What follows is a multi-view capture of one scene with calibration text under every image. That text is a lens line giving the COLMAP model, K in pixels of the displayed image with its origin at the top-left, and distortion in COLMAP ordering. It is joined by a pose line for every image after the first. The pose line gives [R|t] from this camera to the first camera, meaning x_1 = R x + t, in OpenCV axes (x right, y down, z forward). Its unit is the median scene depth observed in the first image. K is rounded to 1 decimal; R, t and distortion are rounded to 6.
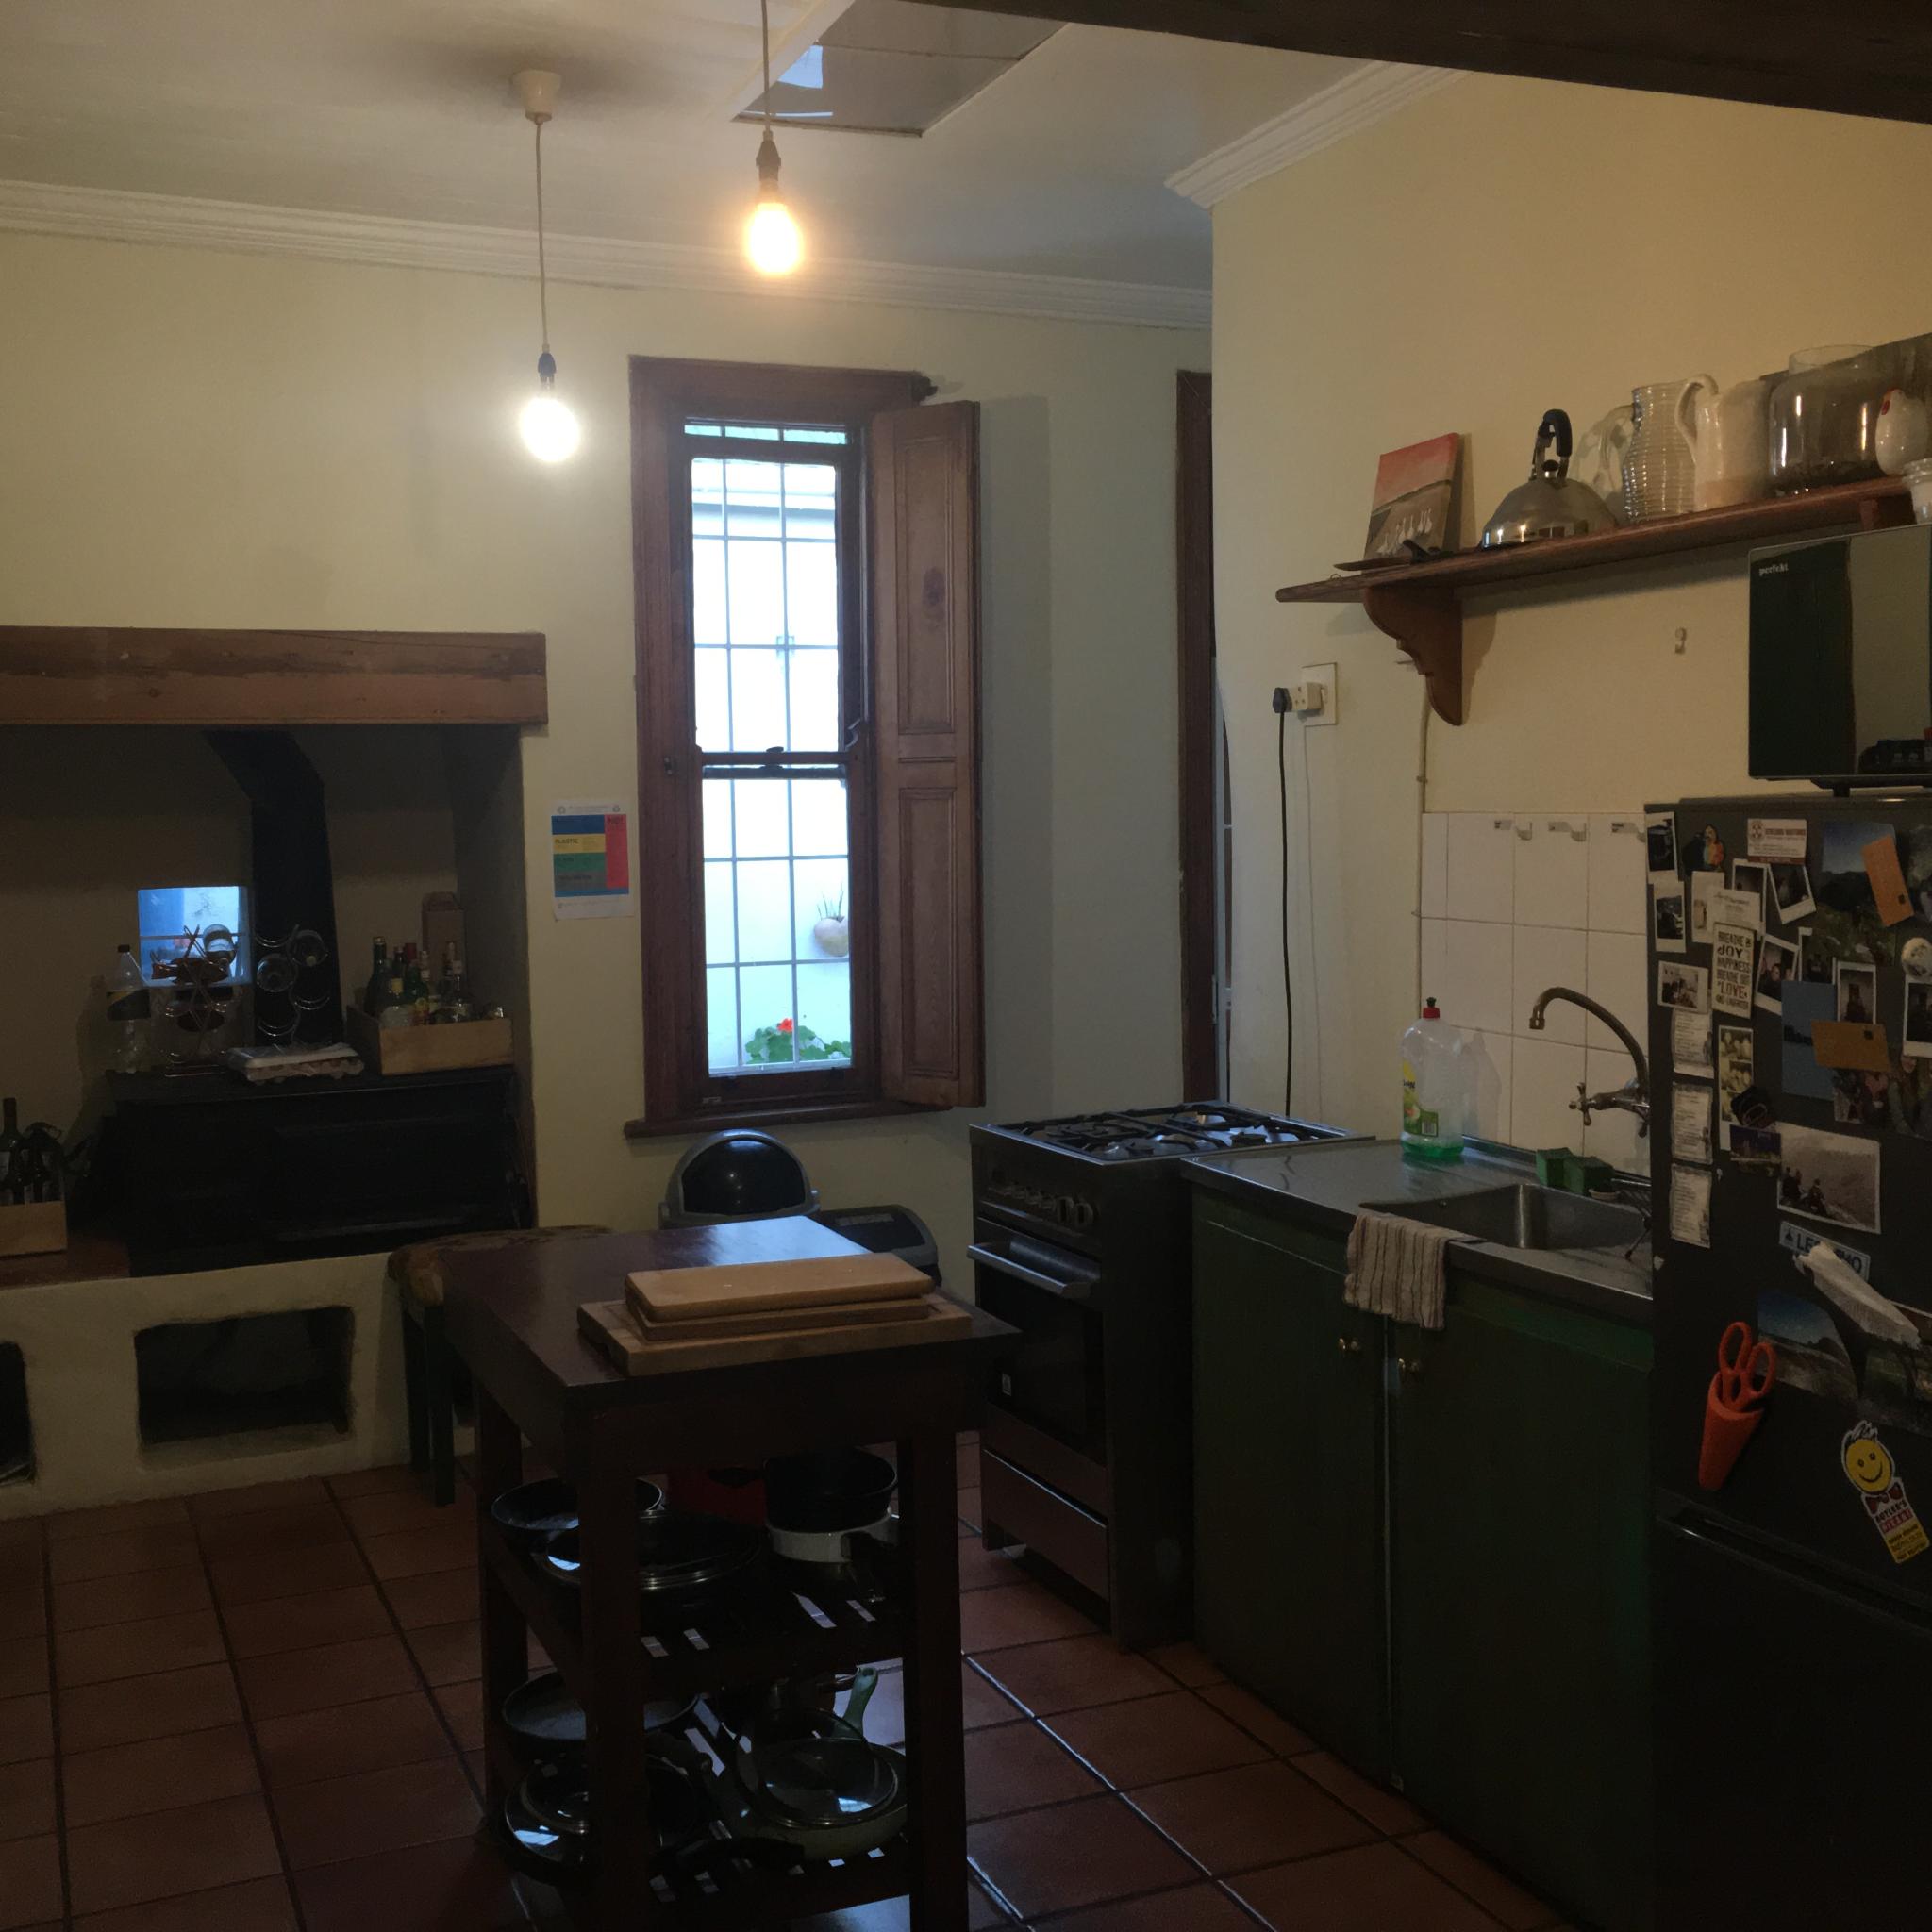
lens RADIAL K [[2192.5, 0, 963.8], [0, 2192.5, 966.8], [0, 0, 1]] dist [0.055231, 0.000000]
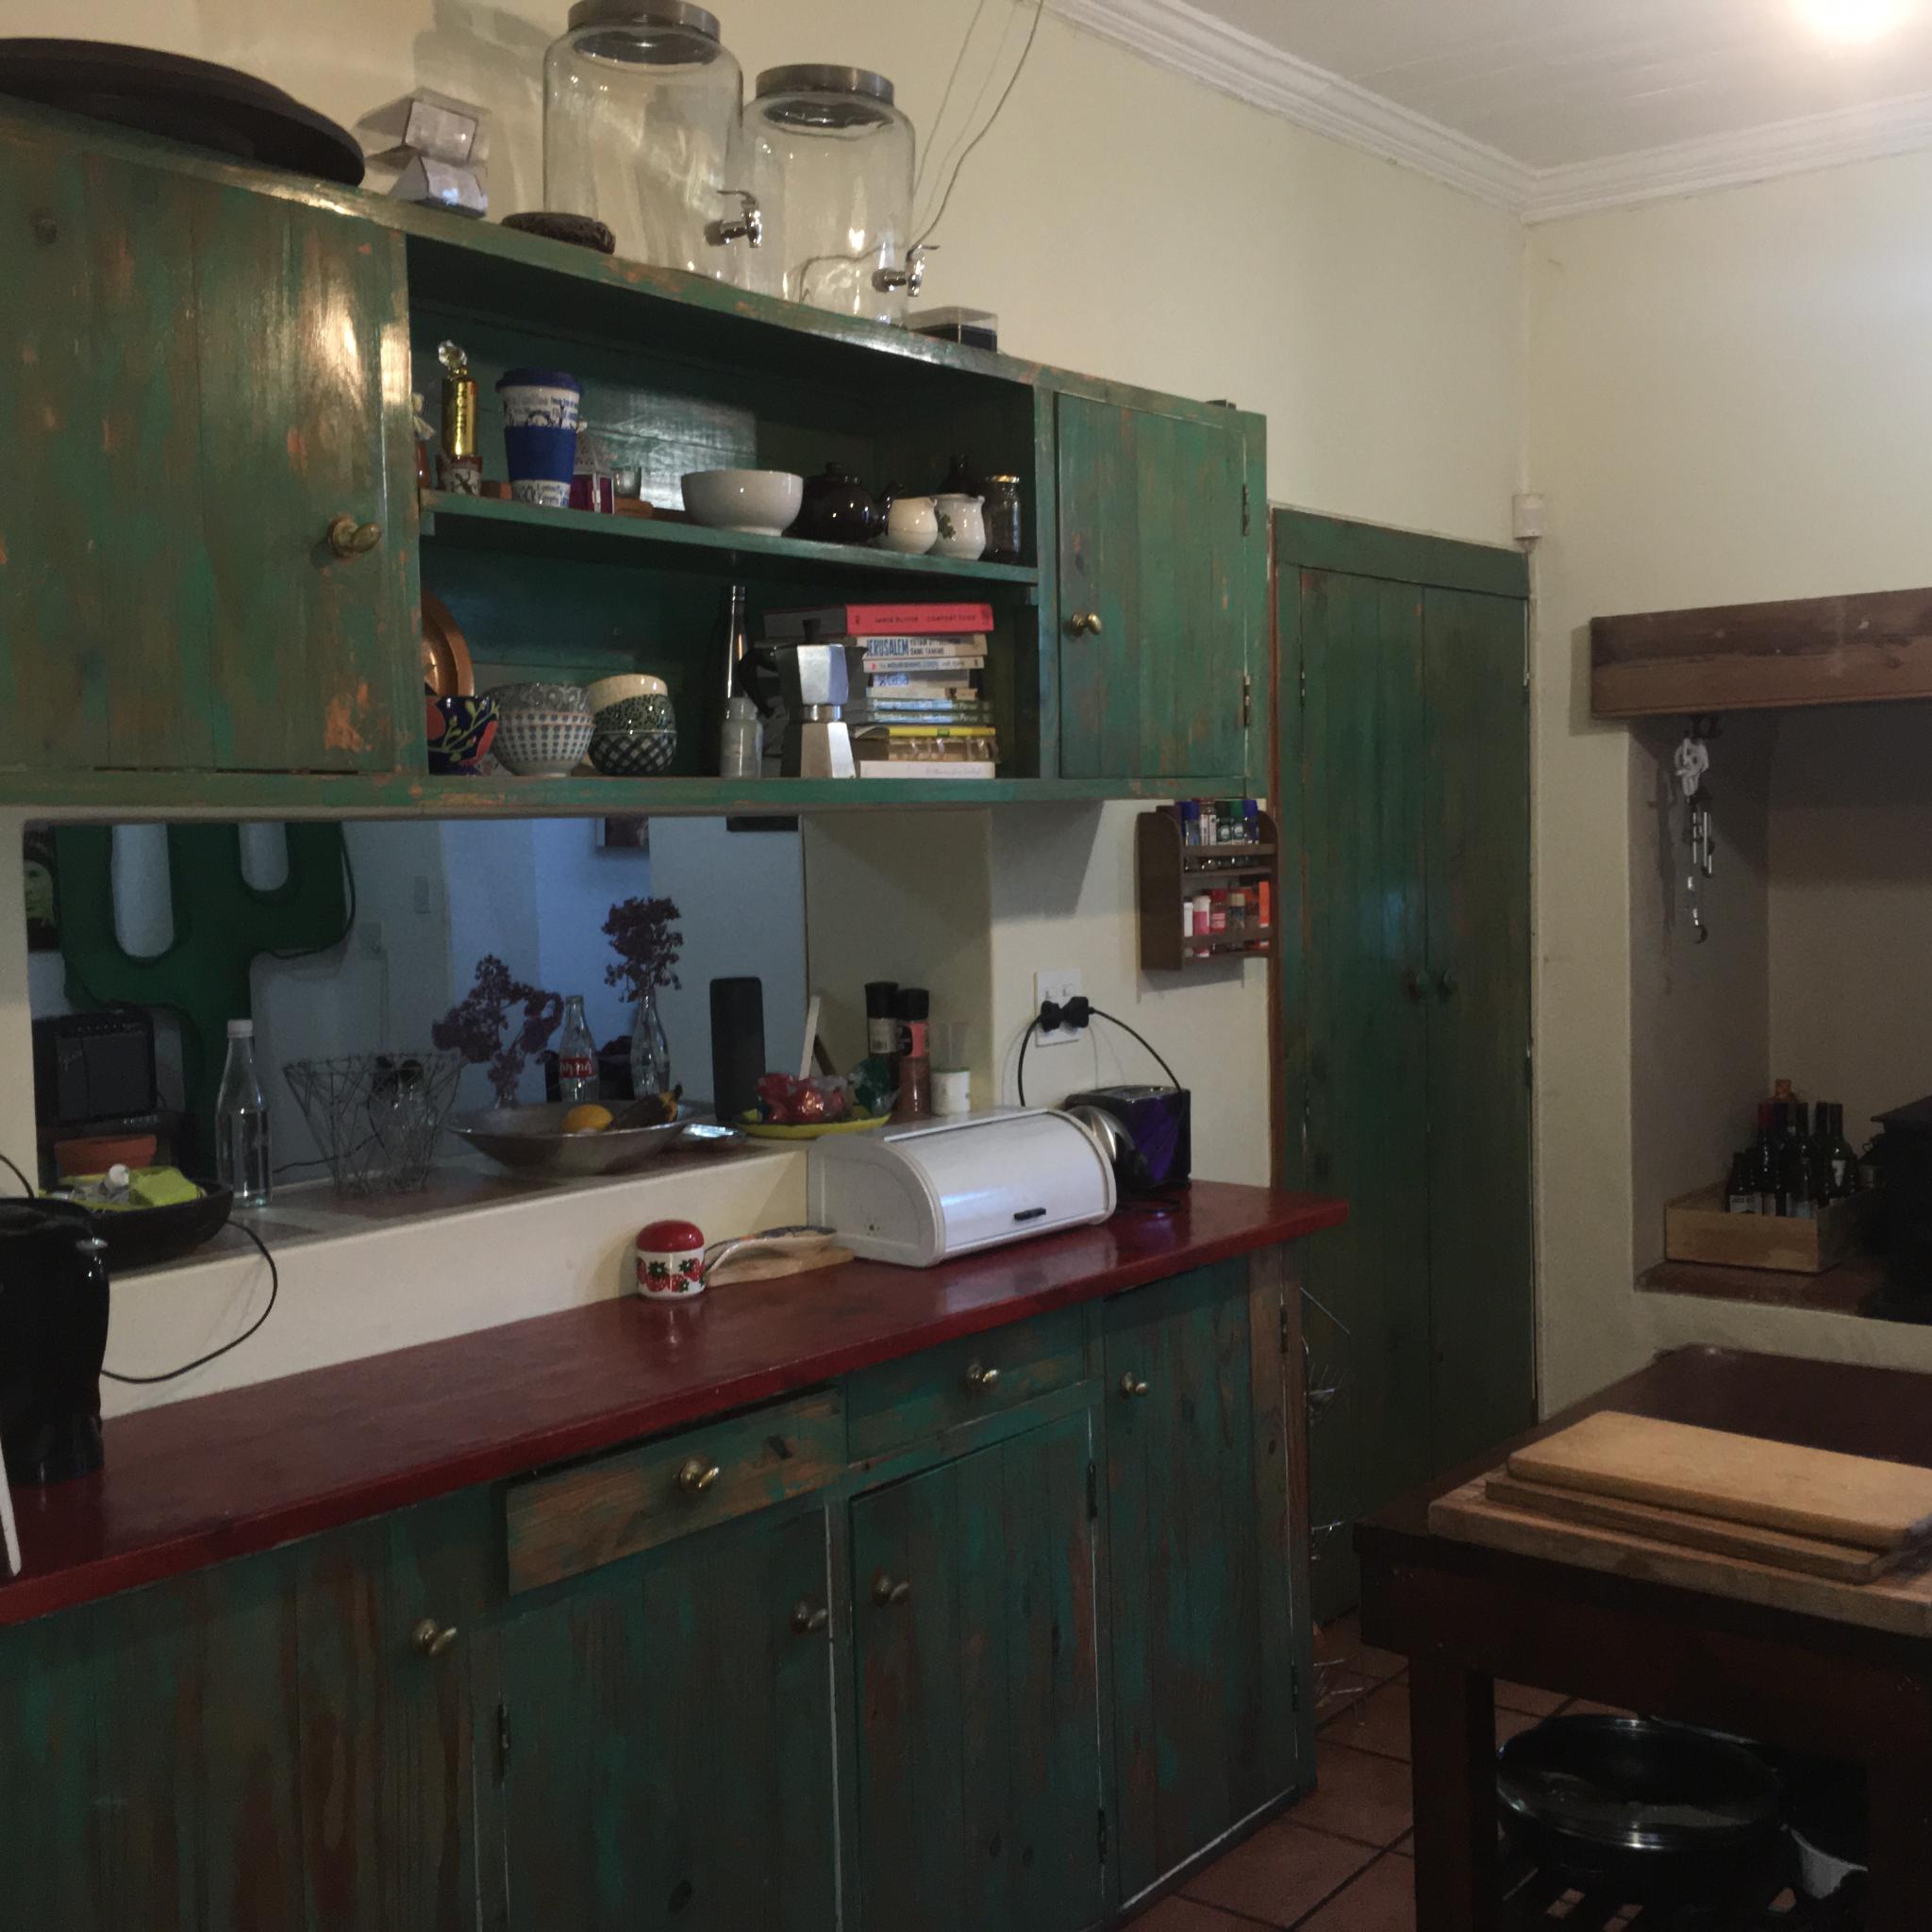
lens RADIAL K [[2192.5, 0, 964.1], [0, 2192.5, 967.7], [0, 0, 1]] dist [0.055231, 0.000000]
pose [[0.464072, 0.059633, -0.883788, 0.250418], [-0.042122, 0.998088, 0.045227, -0.027516], [0.884795, 0.016239, 0.465697, 0.264733]]
